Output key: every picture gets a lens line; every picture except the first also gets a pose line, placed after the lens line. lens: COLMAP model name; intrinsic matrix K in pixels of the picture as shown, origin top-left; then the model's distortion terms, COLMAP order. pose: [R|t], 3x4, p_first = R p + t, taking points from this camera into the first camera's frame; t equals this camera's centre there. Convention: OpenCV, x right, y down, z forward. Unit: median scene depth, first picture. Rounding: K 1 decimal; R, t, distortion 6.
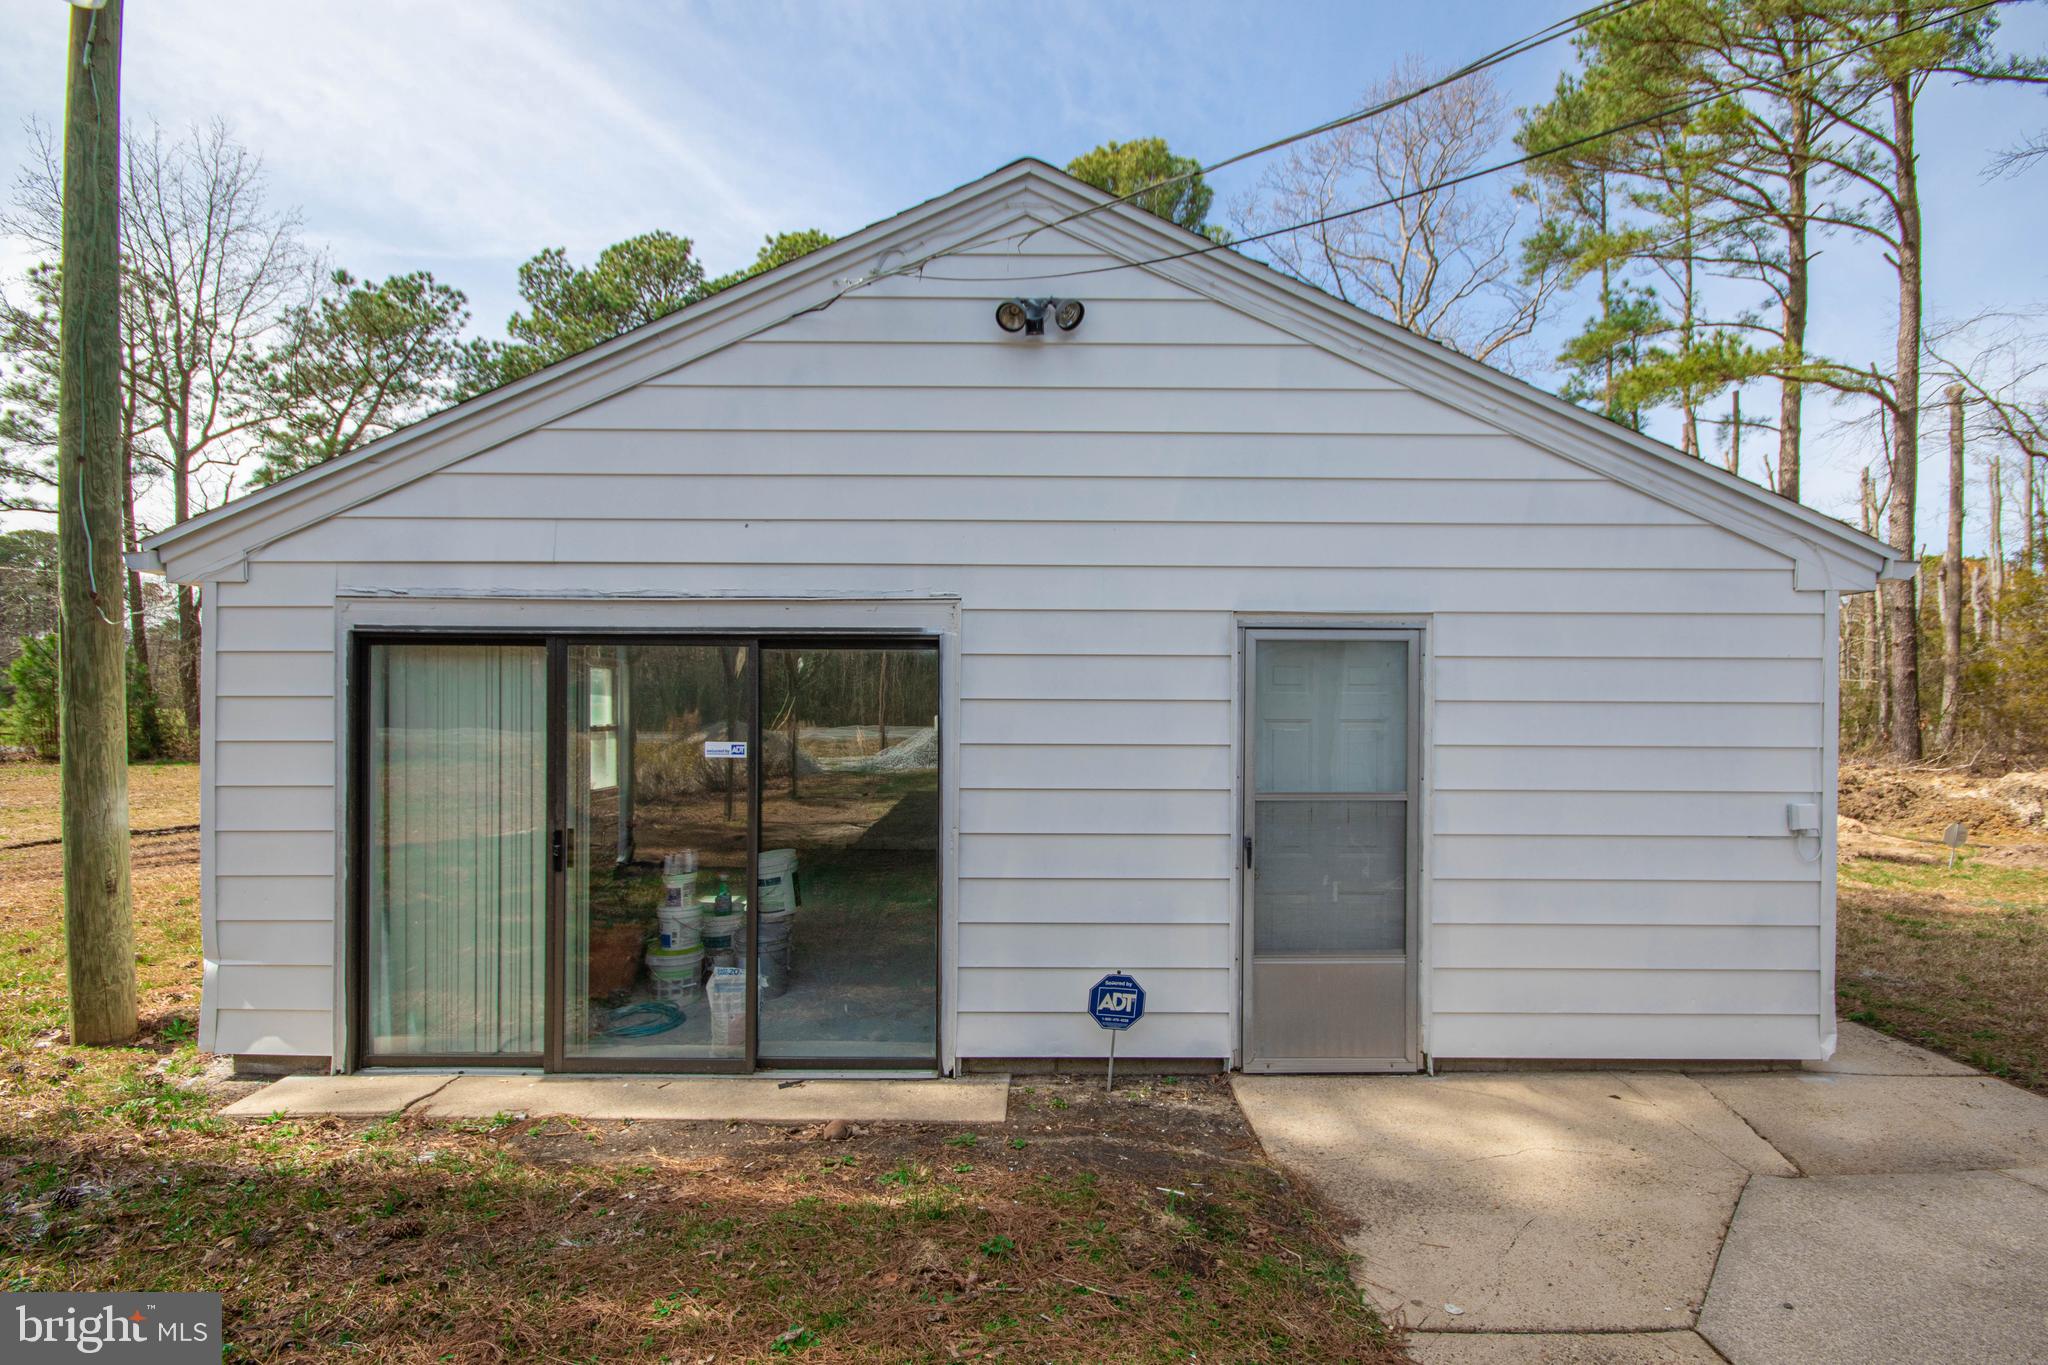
lens RADIAL K [[957.1, 0, 1058.1], [0, 957.1, 683.8], [0, 0, 1]] dist [-0.003618, -0.000485]
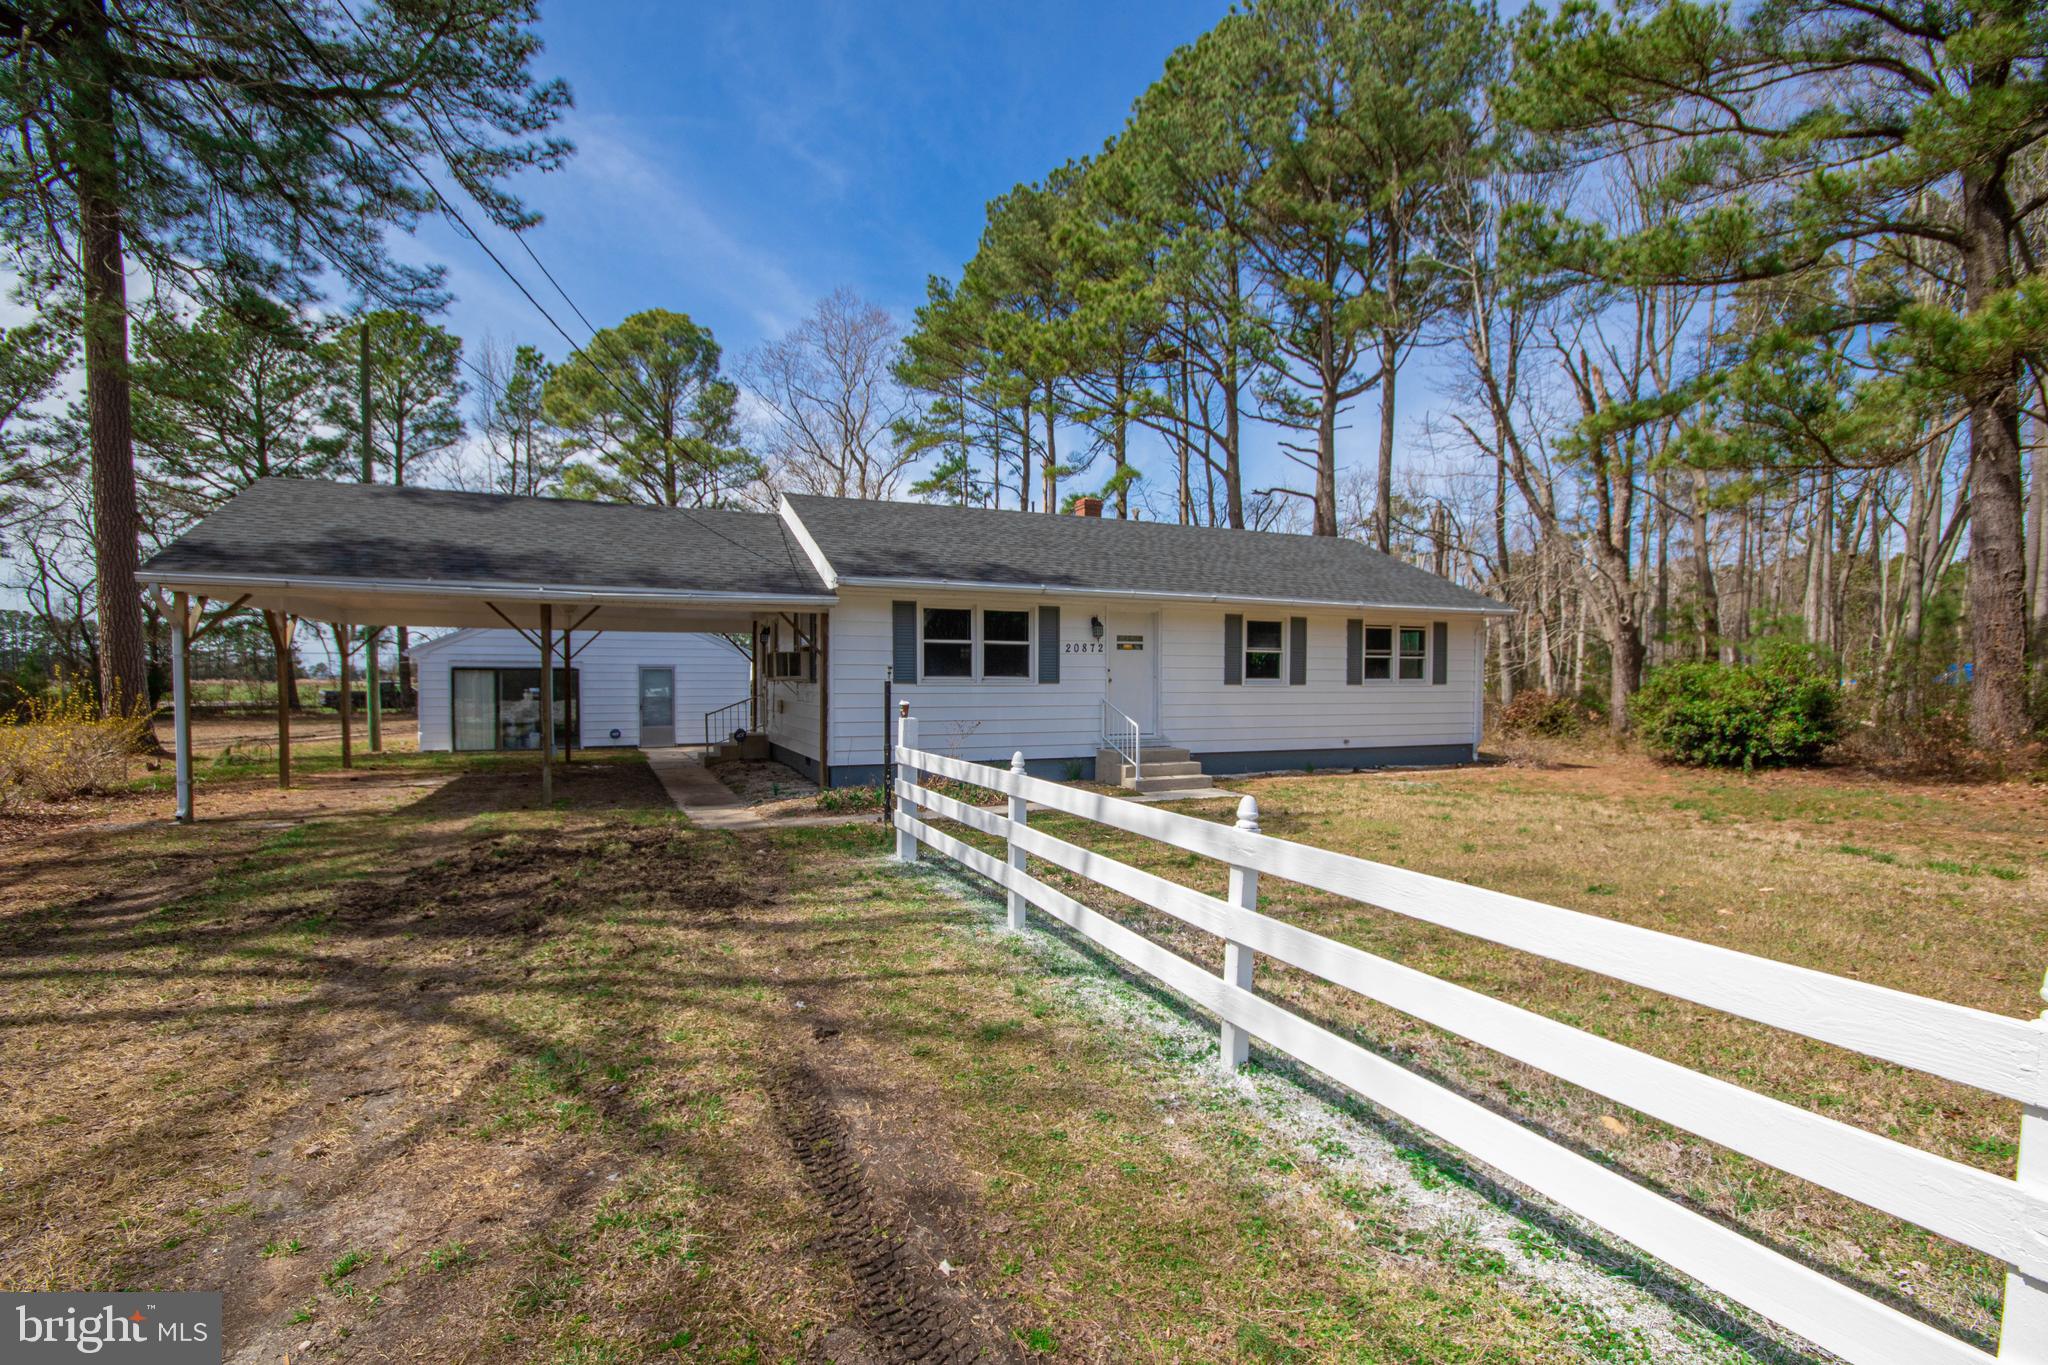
lens RADIAL K [[957.1, 0, 1058.1], [0, 957.1, 683.8], [0, 0, 1]] dist [-0.003618, -0.000485]
pose [[0.908789, -0.004863, 0.417227, 0.079545], [-0.001725, 0.999880, 0.015411, -0.055003], [-0.417252, -0.014725, 0.908672, -5.027018]]
